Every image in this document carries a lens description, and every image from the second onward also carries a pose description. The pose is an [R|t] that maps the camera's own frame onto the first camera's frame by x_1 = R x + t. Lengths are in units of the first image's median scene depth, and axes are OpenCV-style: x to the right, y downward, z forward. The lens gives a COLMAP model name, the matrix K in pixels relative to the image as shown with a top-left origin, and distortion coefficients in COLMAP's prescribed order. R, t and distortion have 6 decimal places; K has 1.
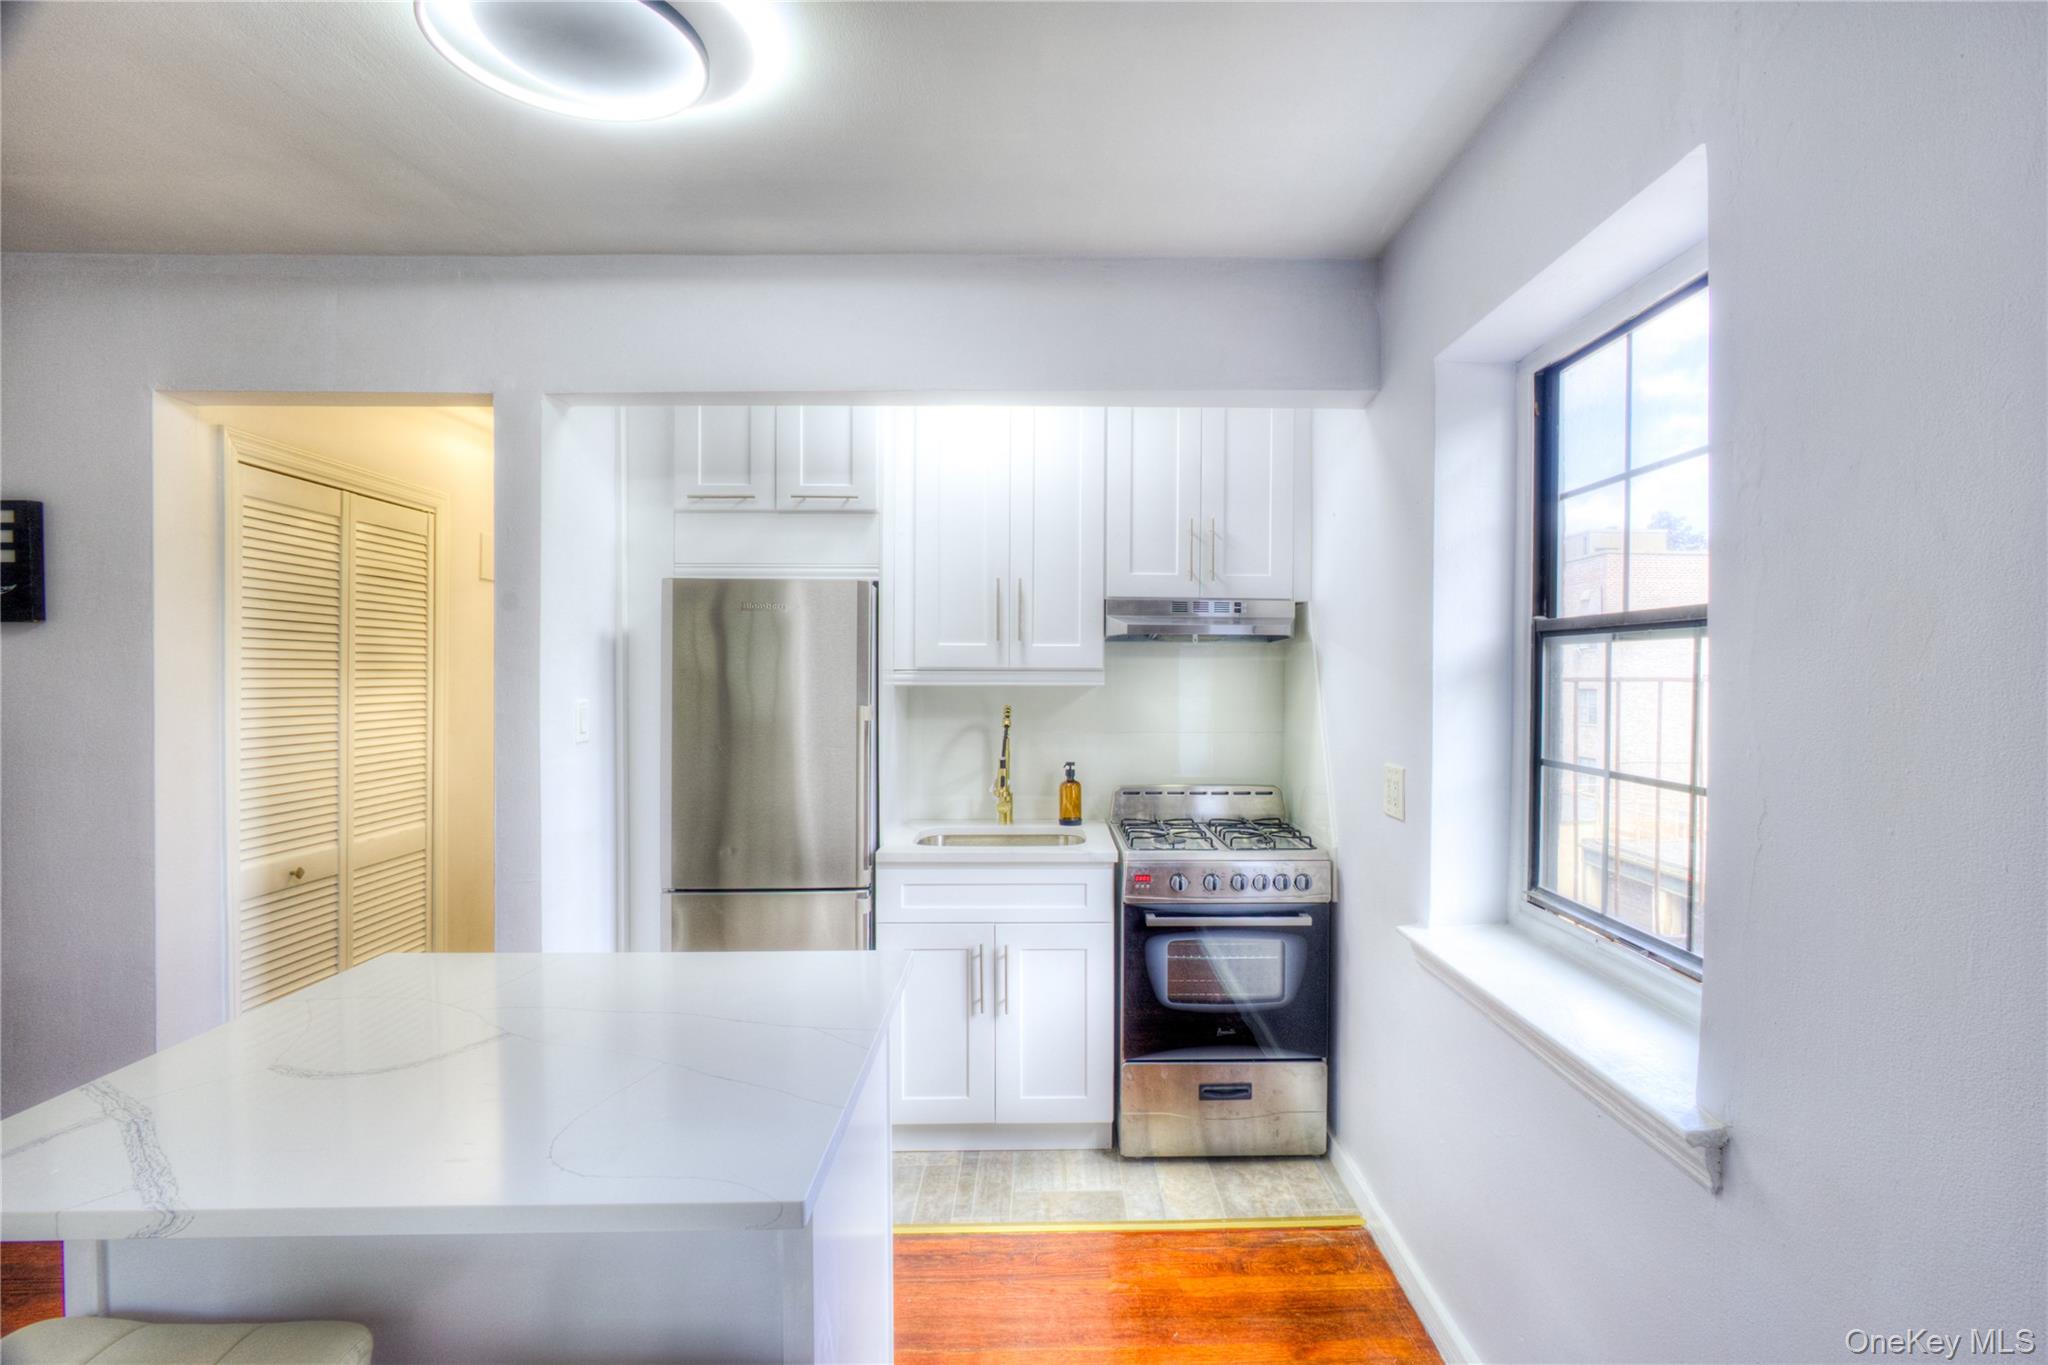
lens RADIAL K [[1000.1, 0, 1069.7], [0, 1000.1, 684.5], [0, 0, 1]] dist [-0.009025, 0.000035]
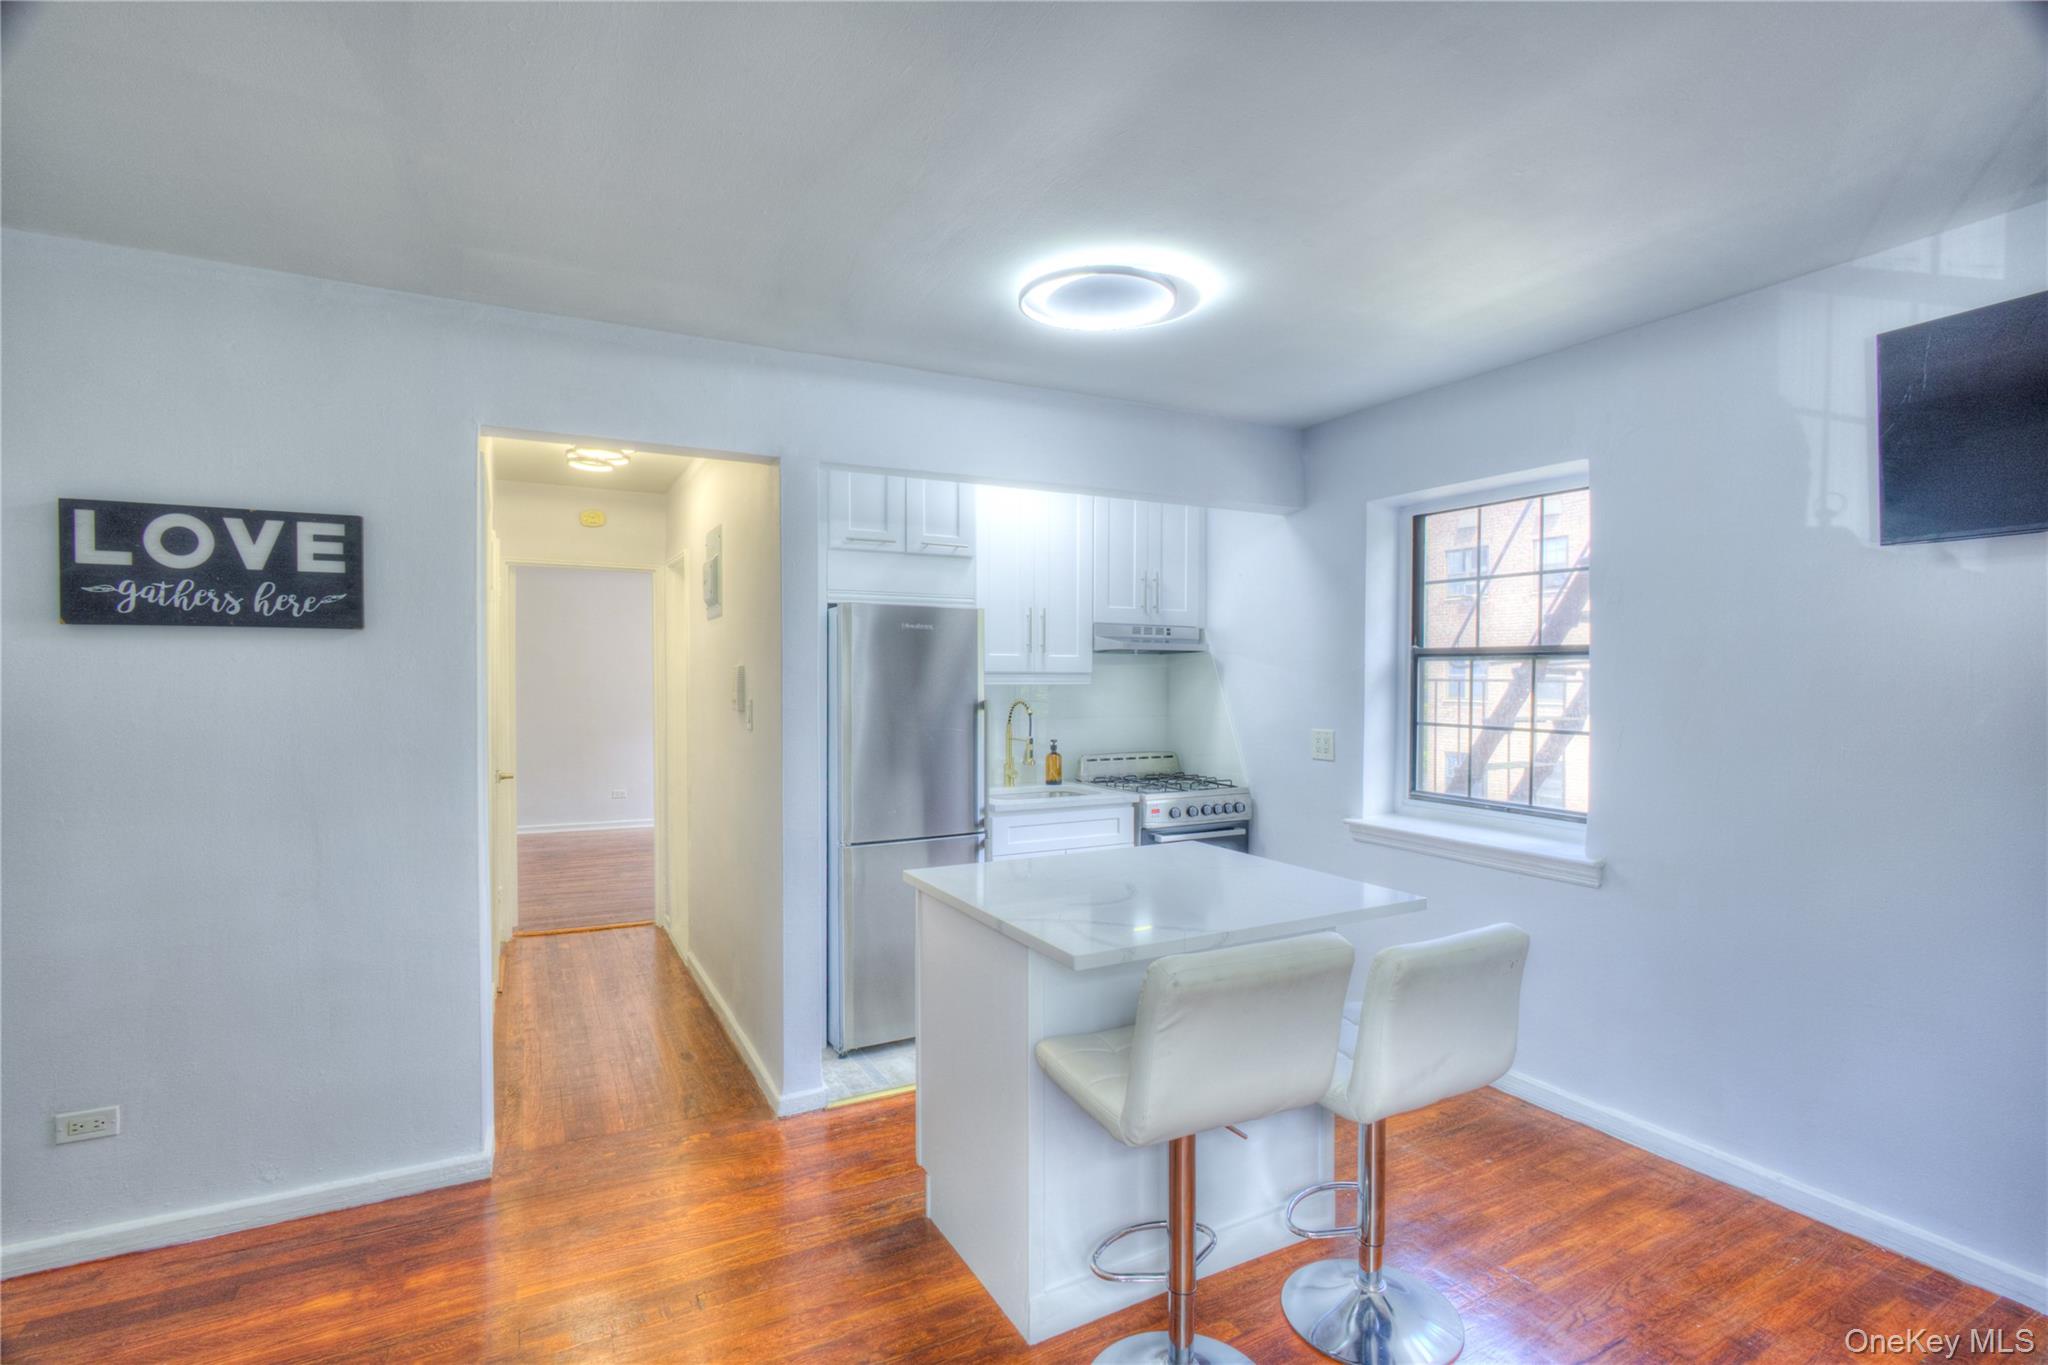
lens RADIAL K [[970.1, 0, 1024.0], [0, 970.1, 682.5], [0, 0, 1]] dist [-0.021597, 0.007762]
pose [[0.893235, -0.003669, 0.449575, -0.756653], [0.004648, 0.999989, -0.001073, -0.000721], [-0.449566, 0.003048, 0.893242, -0.220211]]
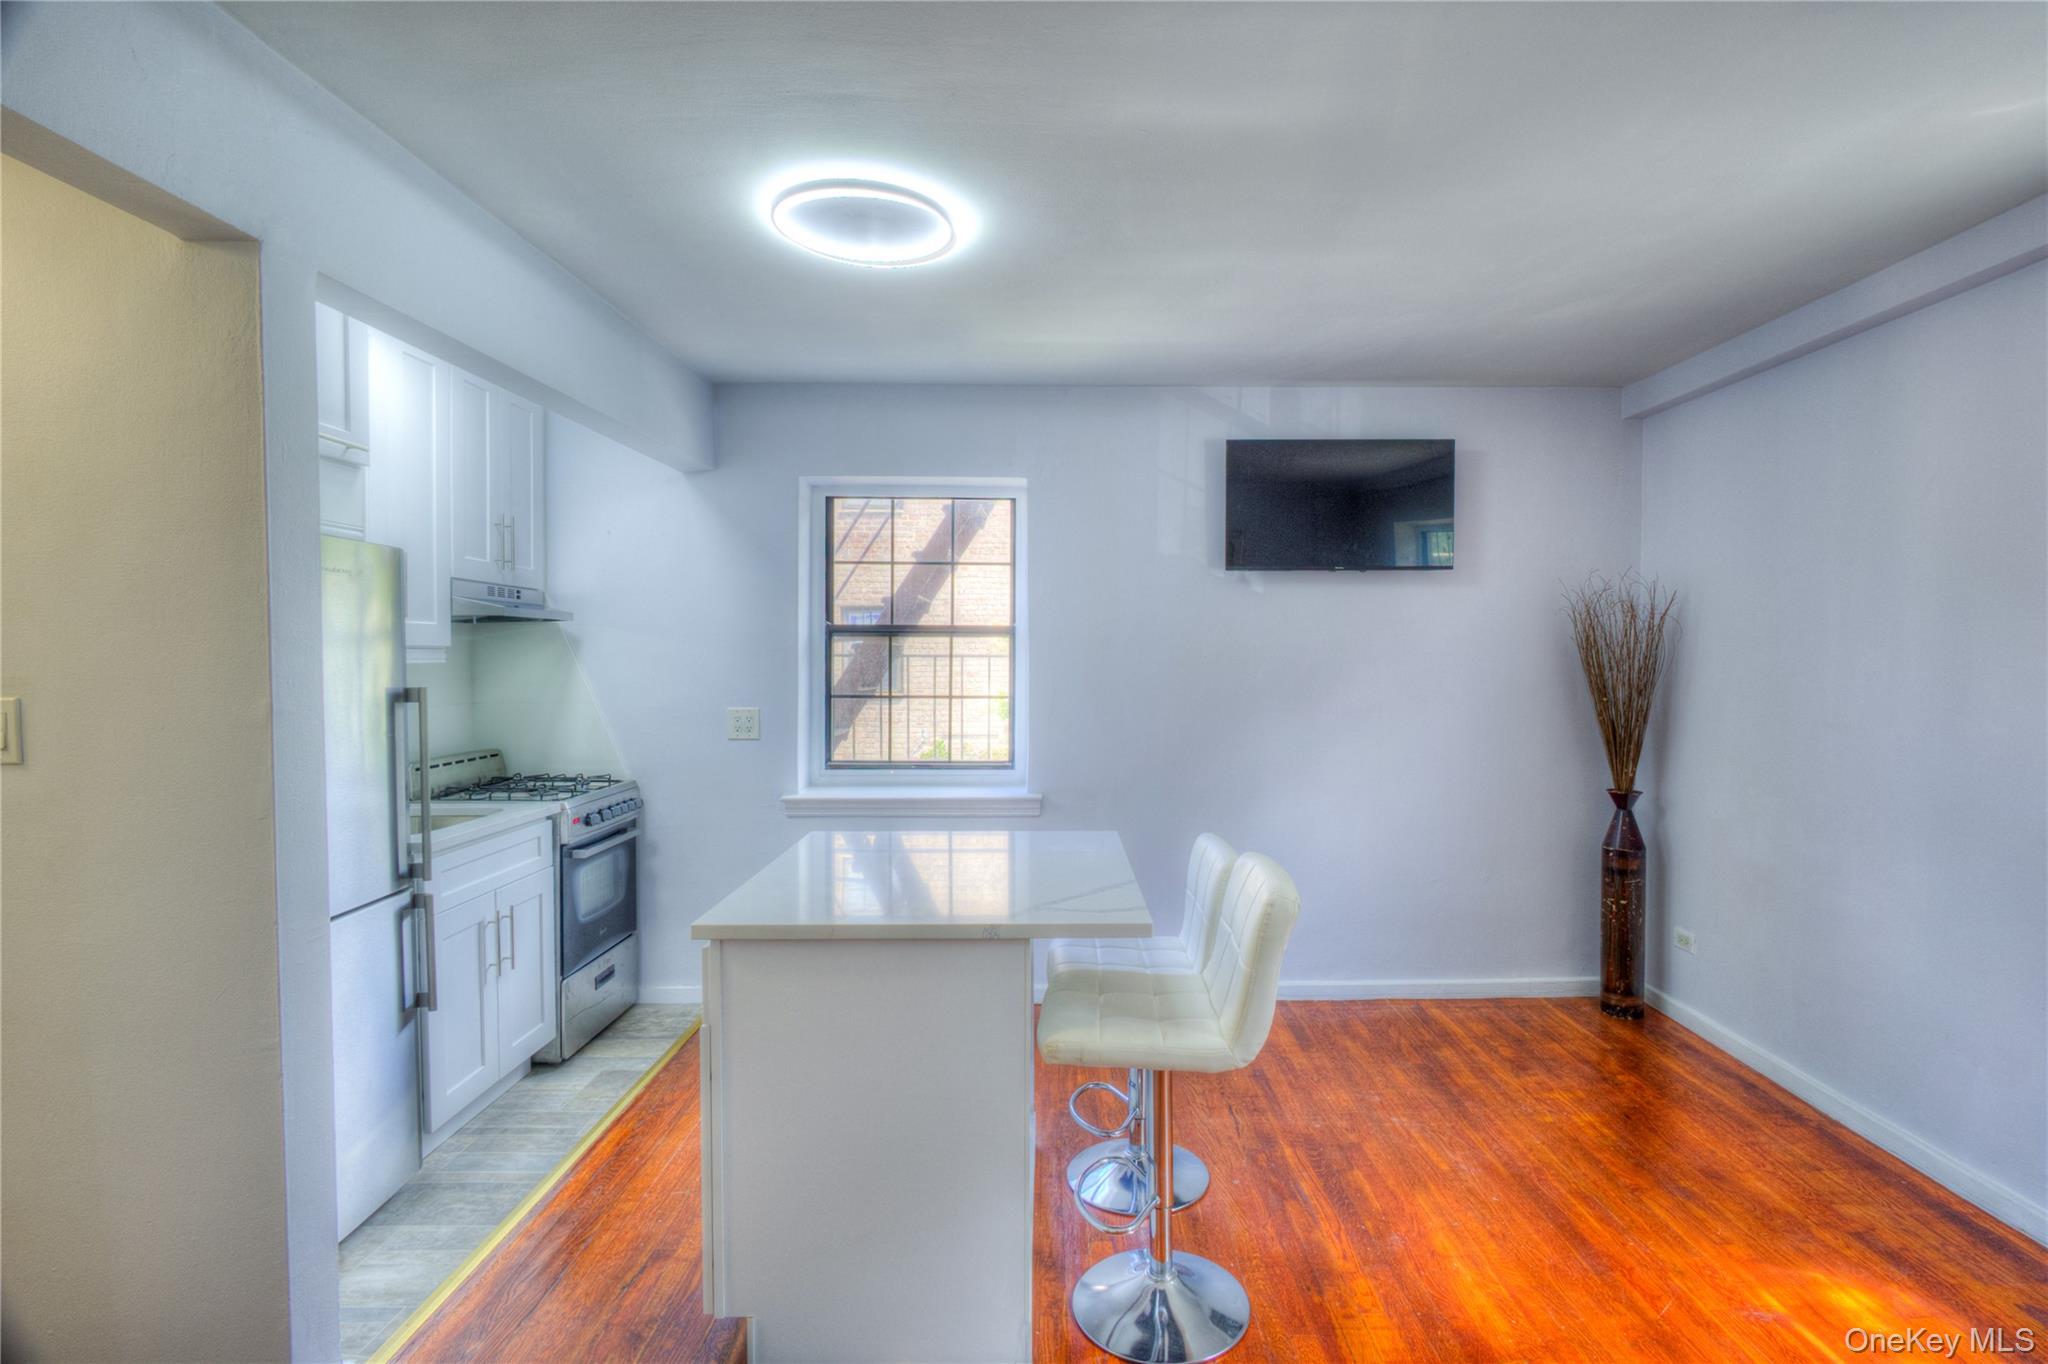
lens RADIAL K [[991.1, 0, 1078.5], [0, 991.1, 672.4], [0, 0, 1]] dist [-0.016549, 0.000203]
pose [[-0.003686, -0.021304, 0.999766, -1.105995], [0.010427, 0.999718, 0.021342, -0.004724], [-0.999939, 0.010503, -0.003463, 0.391980]]
